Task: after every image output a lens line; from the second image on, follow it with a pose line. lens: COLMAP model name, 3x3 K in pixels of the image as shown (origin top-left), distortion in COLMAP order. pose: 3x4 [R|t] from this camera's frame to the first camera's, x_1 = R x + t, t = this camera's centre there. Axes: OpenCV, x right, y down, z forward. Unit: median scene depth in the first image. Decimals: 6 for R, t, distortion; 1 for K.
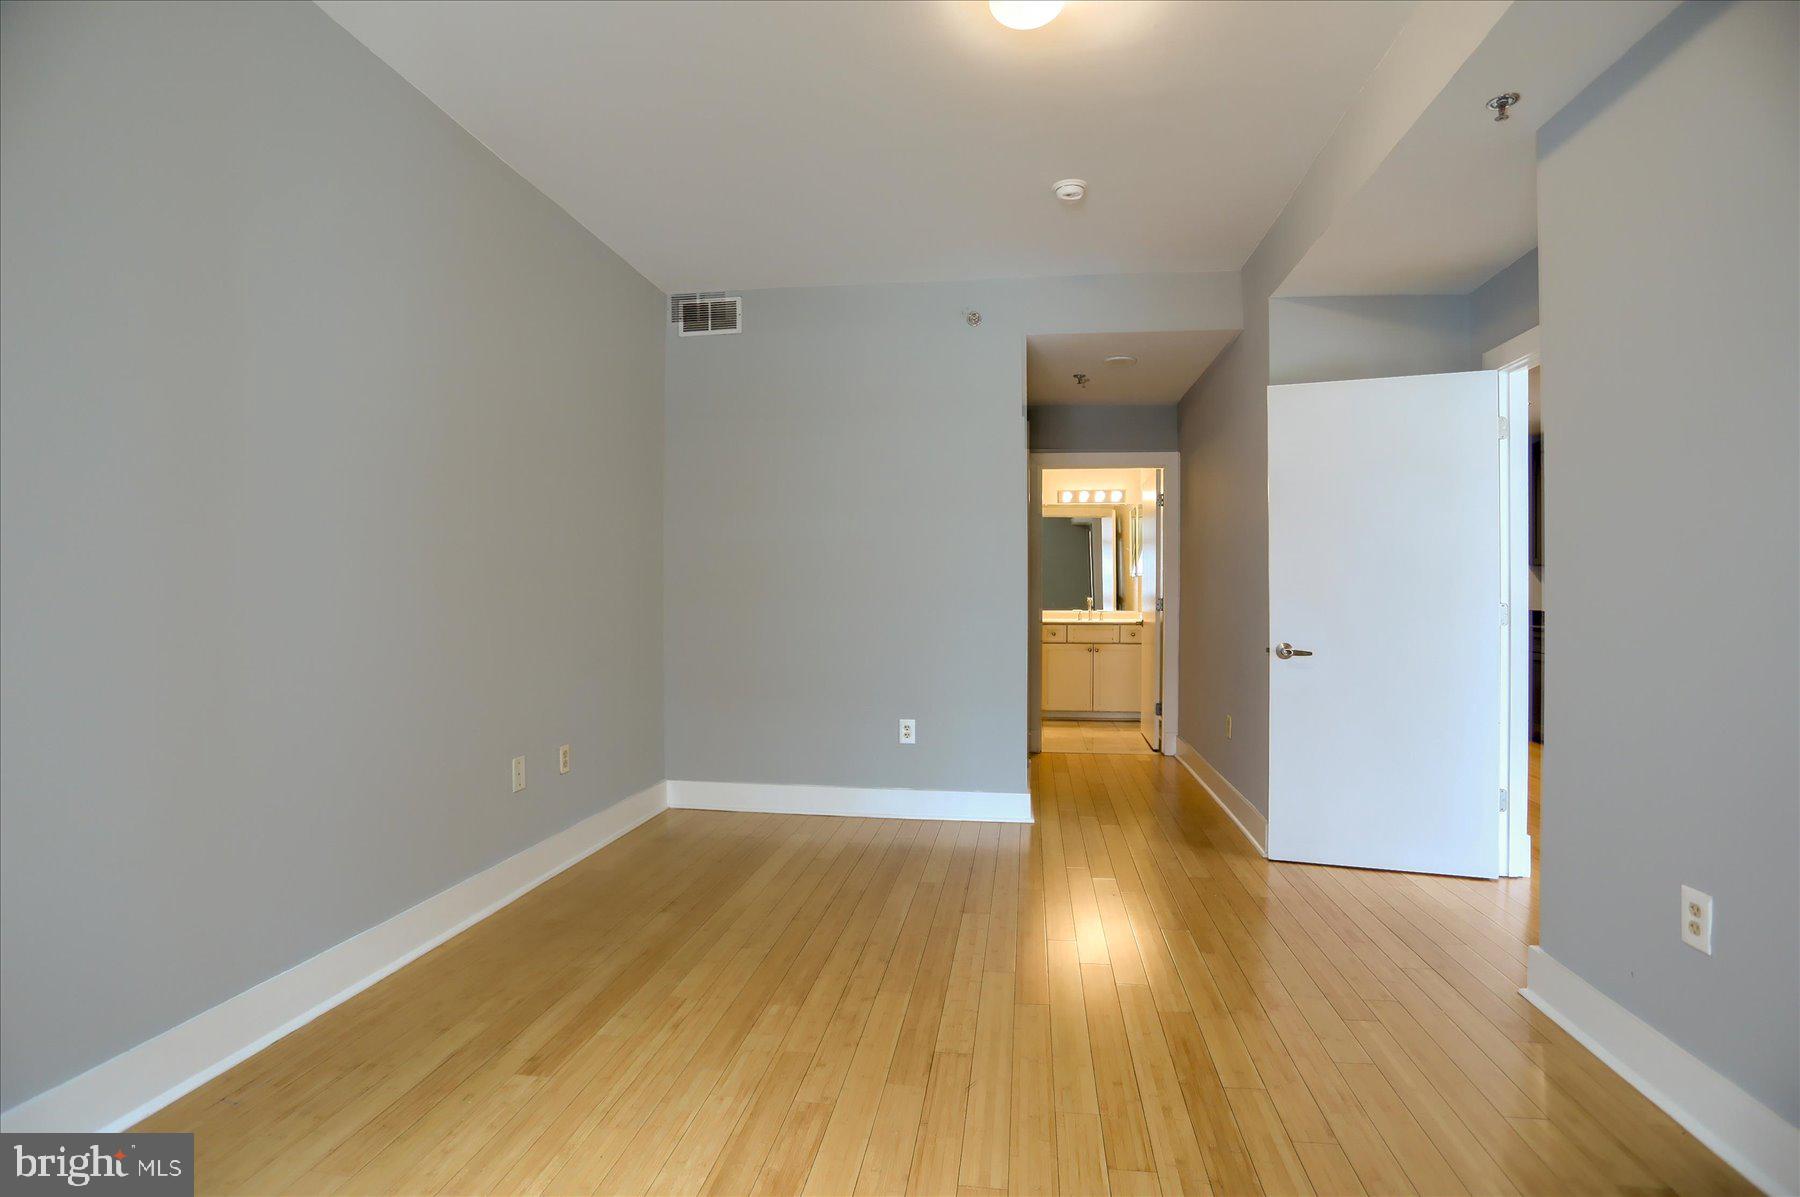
lens RADIAL K [[914.5, 0, 903.9], [0, 914.5, 592.9], [0, 0, 1]] dist [-0.003637, -0.000096]
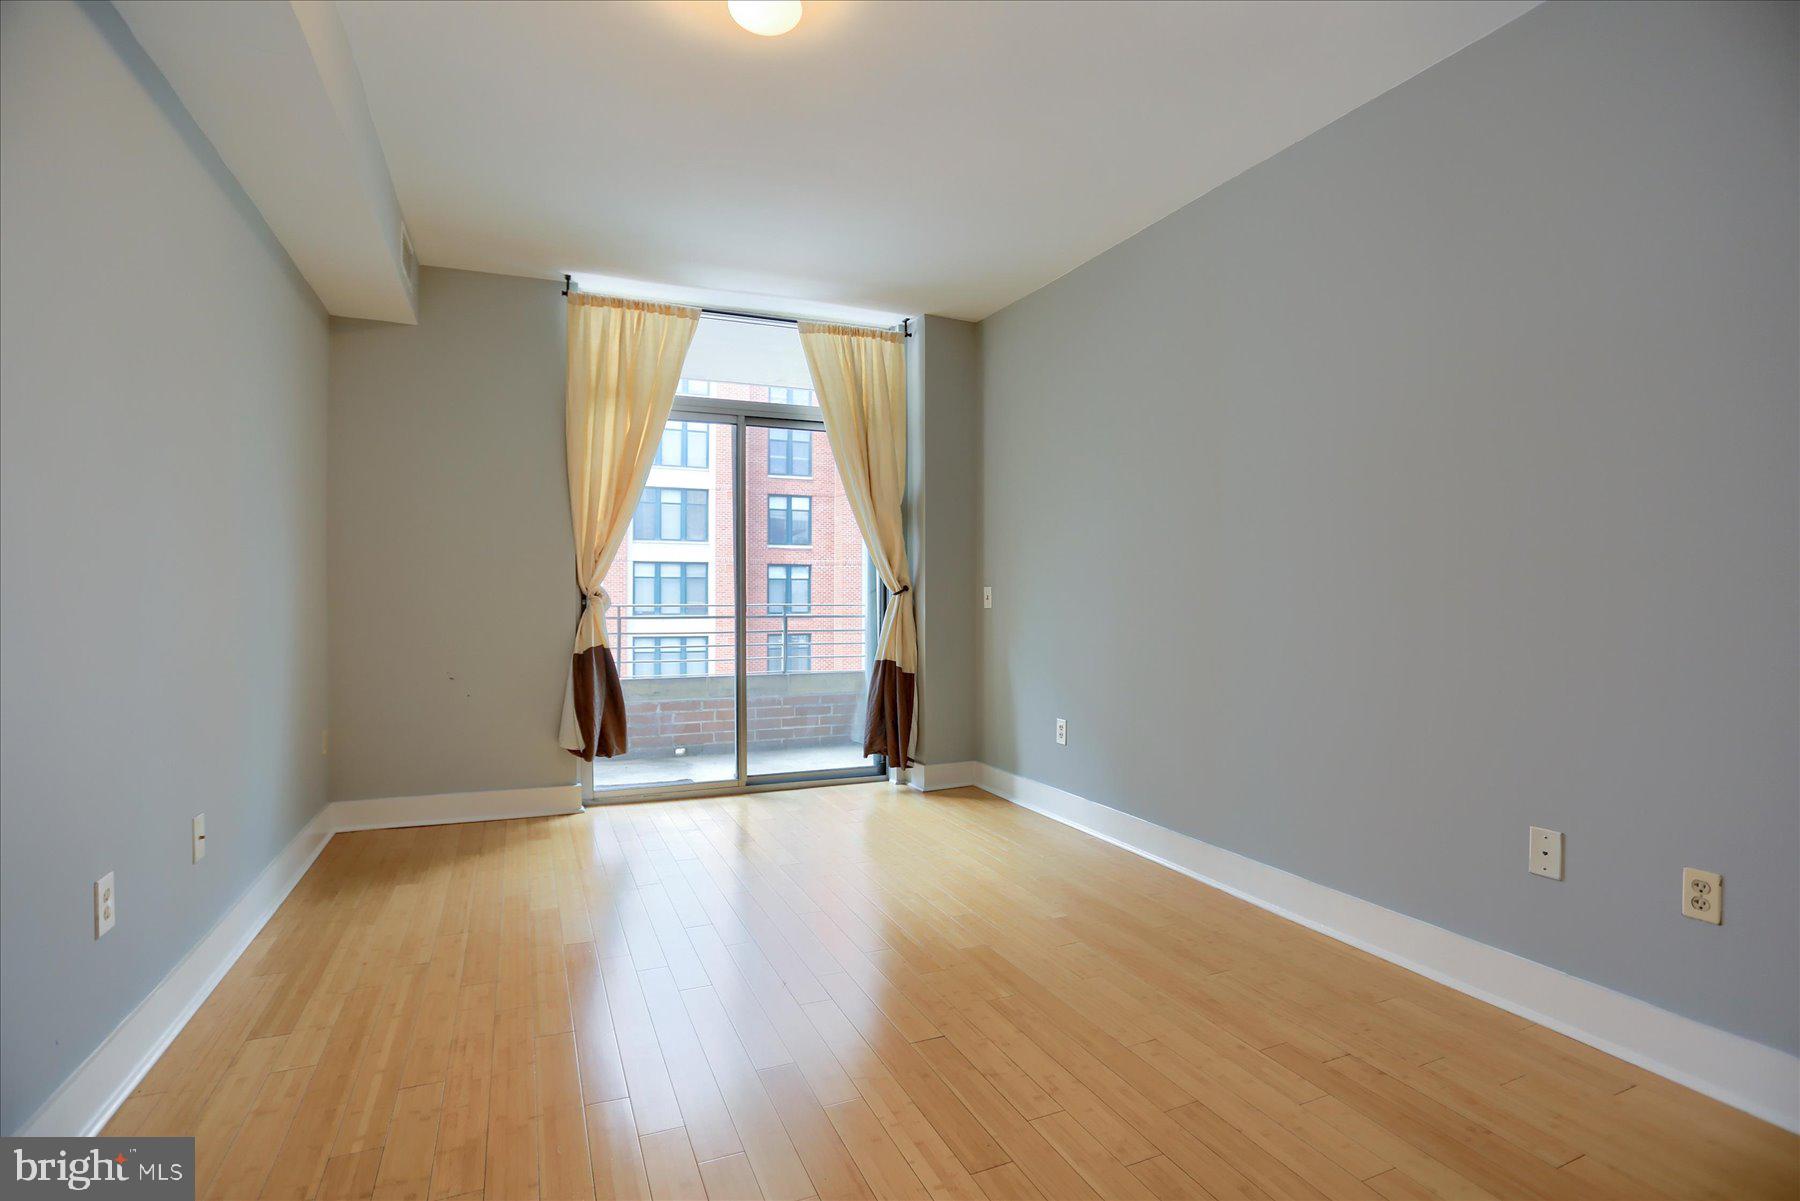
lens RADIAL K [[914.5, 0, 909.9], [0, 914.5, 609.4], [0, 0, 1]] dist [-0.003637, -0.000096]
pose [[-0.859228, -0.000804, -0.511592, 0.408001], [-0.005602, 0.999954, 0.007837, 0.011592], [0.511562, 0.009600, -0.859193, 1.560564]]
